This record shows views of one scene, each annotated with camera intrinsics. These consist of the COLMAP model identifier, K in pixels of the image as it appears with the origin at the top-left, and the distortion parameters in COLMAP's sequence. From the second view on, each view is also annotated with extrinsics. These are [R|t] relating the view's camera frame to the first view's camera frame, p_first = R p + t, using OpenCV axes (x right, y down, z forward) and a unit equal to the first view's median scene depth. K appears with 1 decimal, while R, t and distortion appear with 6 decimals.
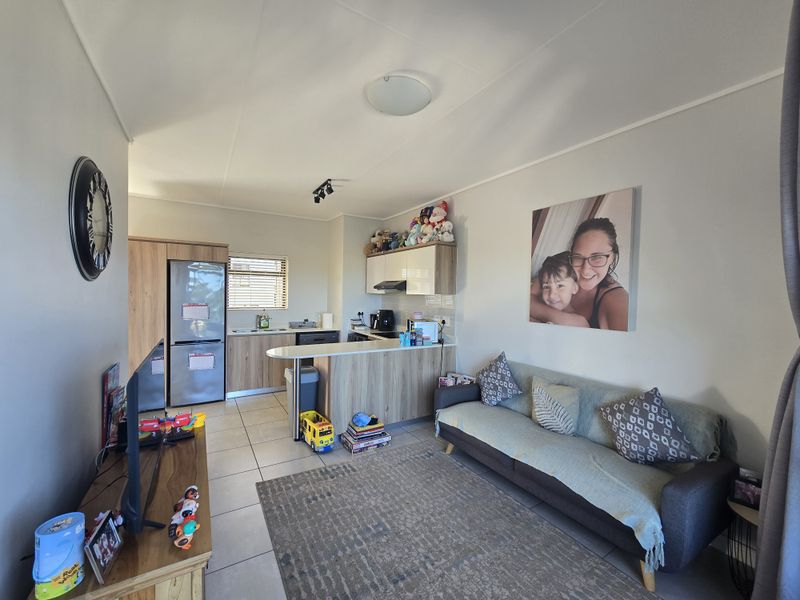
lens RADIAL K [[327.8, 0, 403.4], [0, 327.8, 302.1], [0, 0, 1]] dist [-0.003909, 0.000583]
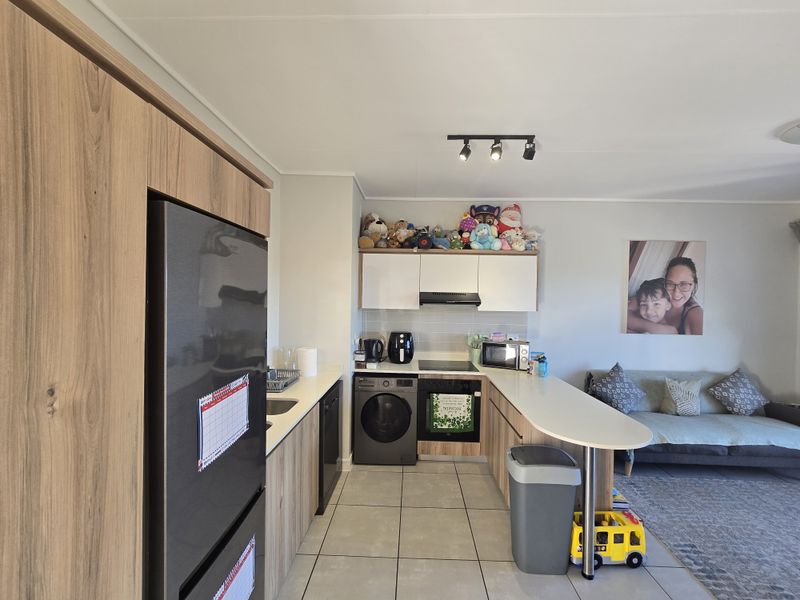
lens RADIAL K [[327.8, 0, 403.4], [0, 327.8, 302.1], [0, 0, 1]] dist [-0.003909, 0.000583]
pose [[0.555906, -0.022993, 0.830927, -1.163290], [0.015586, 0.999730, 0.017237, -0.096388], [-0.831099, 0.003369, 0.556114, 1.123981]]
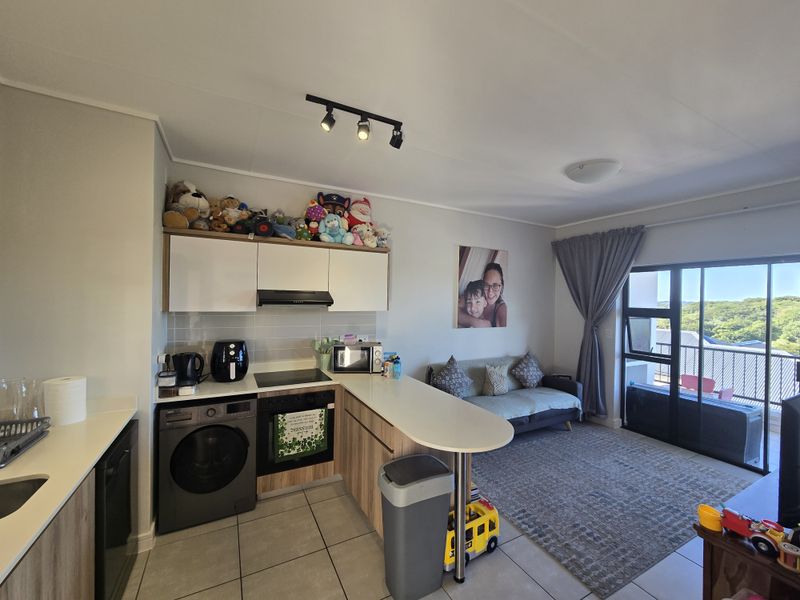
lens RADIAL K [[329.4, 0, 402.8], [0, 329.4, 299.7], [0, 0, 1]] dist [-0.002282, -0.000191]
pose [[0.067806, -0.025240, 0.997379, -1.064179], [0.009763, 0.999649, 0.024633, -0.101914], [-0.997651, 0.008067, 0.068028, 1.253538]]
